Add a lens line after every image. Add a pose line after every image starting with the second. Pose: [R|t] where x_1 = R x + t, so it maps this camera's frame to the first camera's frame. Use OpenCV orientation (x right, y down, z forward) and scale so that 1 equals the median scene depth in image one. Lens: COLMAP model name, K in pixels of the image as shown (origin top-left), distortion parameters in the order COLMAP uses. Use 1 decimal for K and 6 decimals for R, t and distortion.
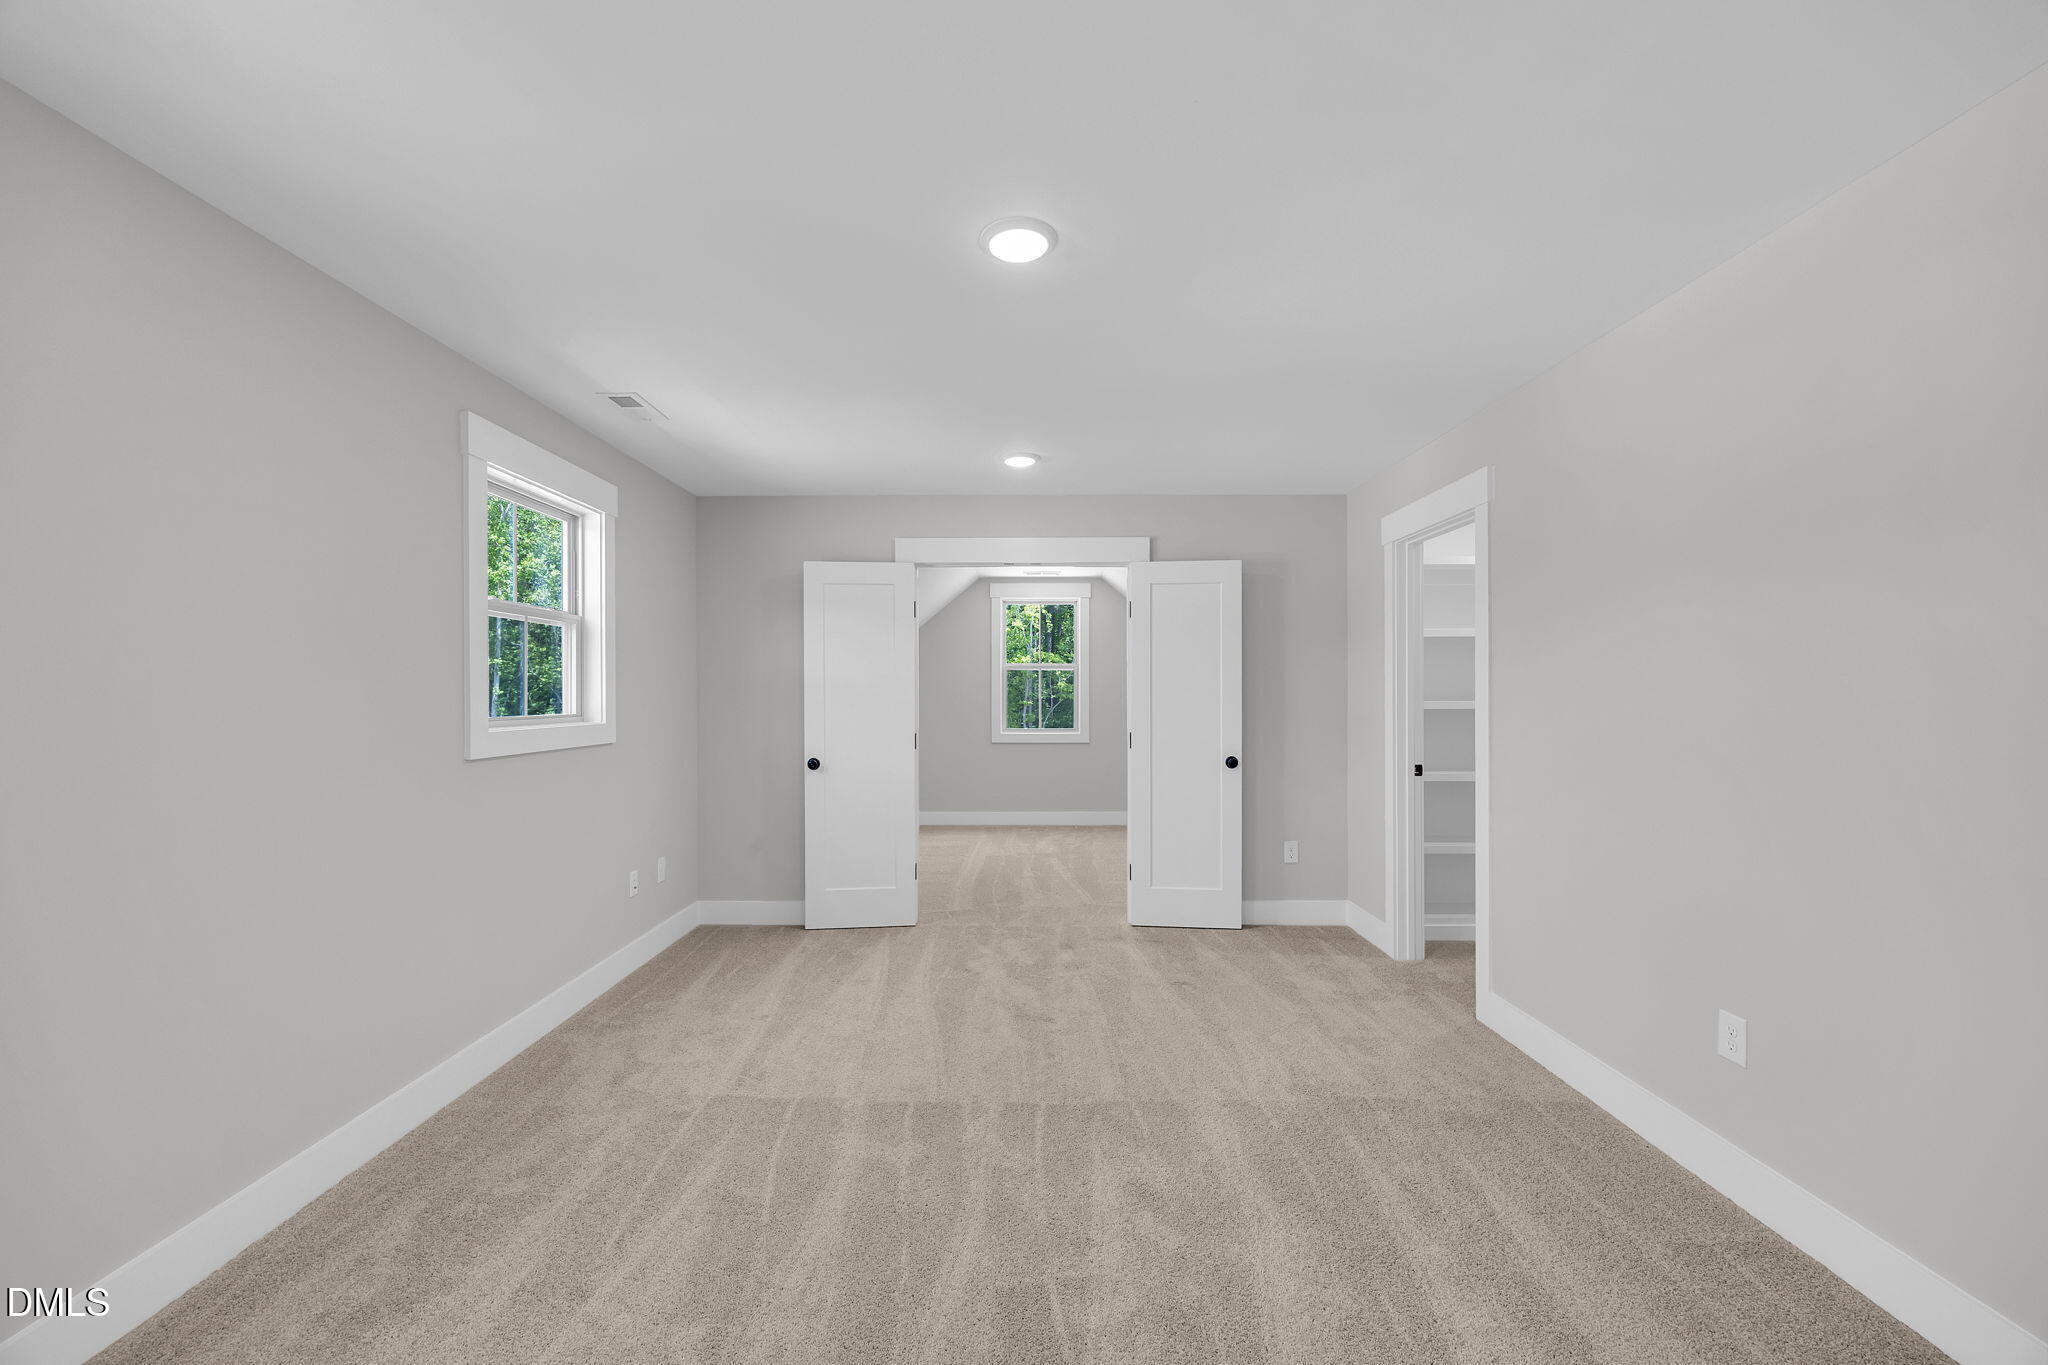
lens RADIAL K [[799.6, 0, 1022.1], [0, 799.6, 696.8], [0, 0, 1]] dist [-0.000618, 0.000077]
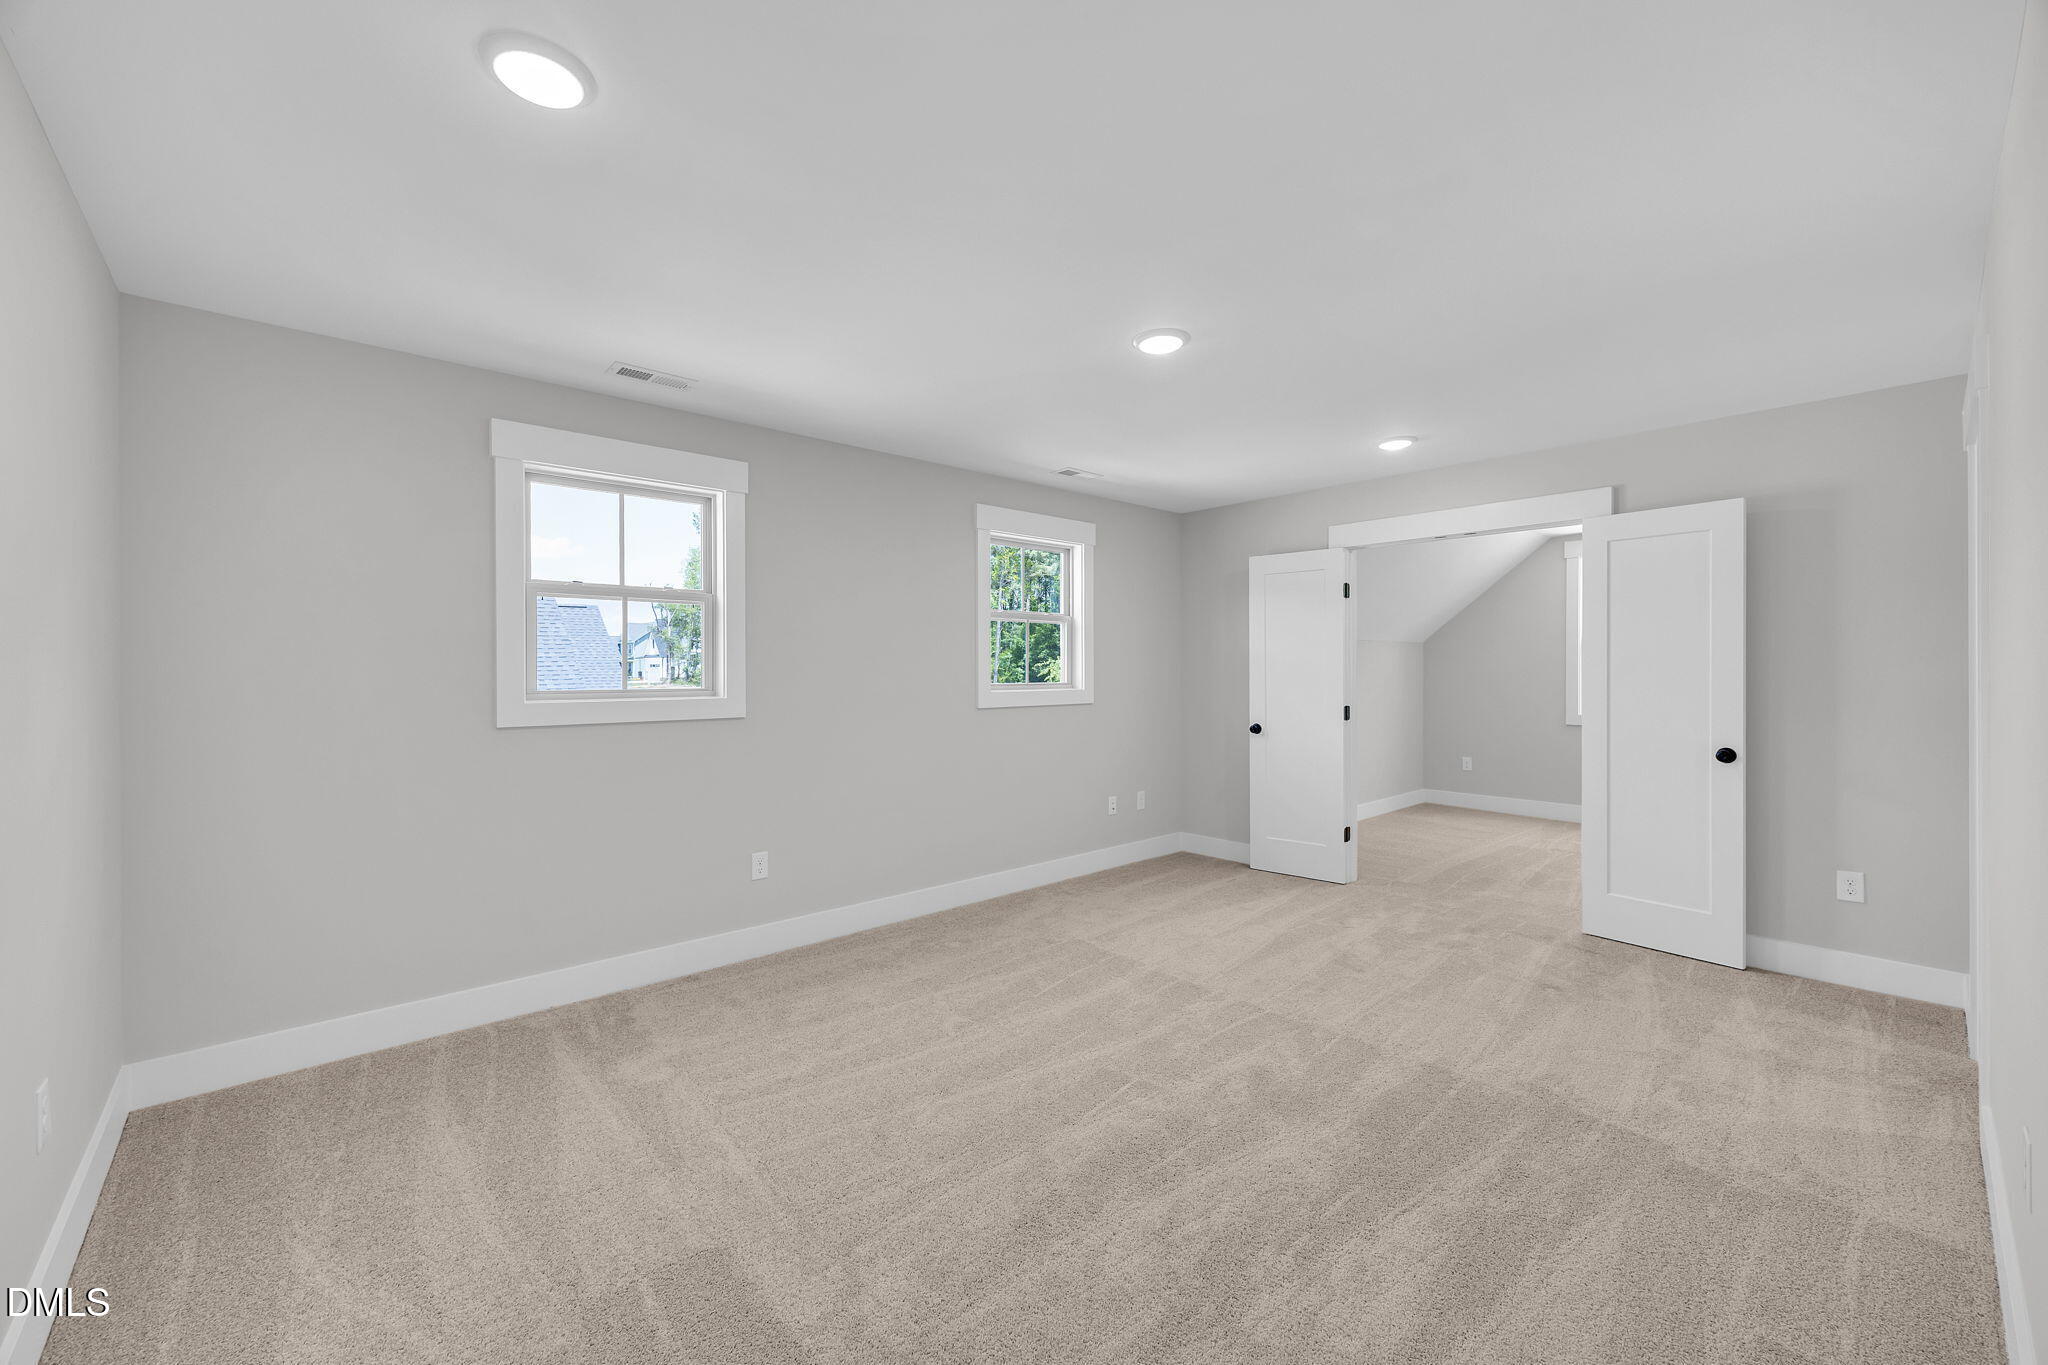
lens RADIAL K [[792.8, 0, 1017.3], [0, 792.8, 669.6], [0, 0, 1]] dist [-0.001641, 0.000180]
pose [[0.675911, 0.000085, -0.736983, 0.458132], [-0.002008, 0.999996, -0.001727, -0.000338], [0.736981, 0.002647, 0.675909, -0.059493]]
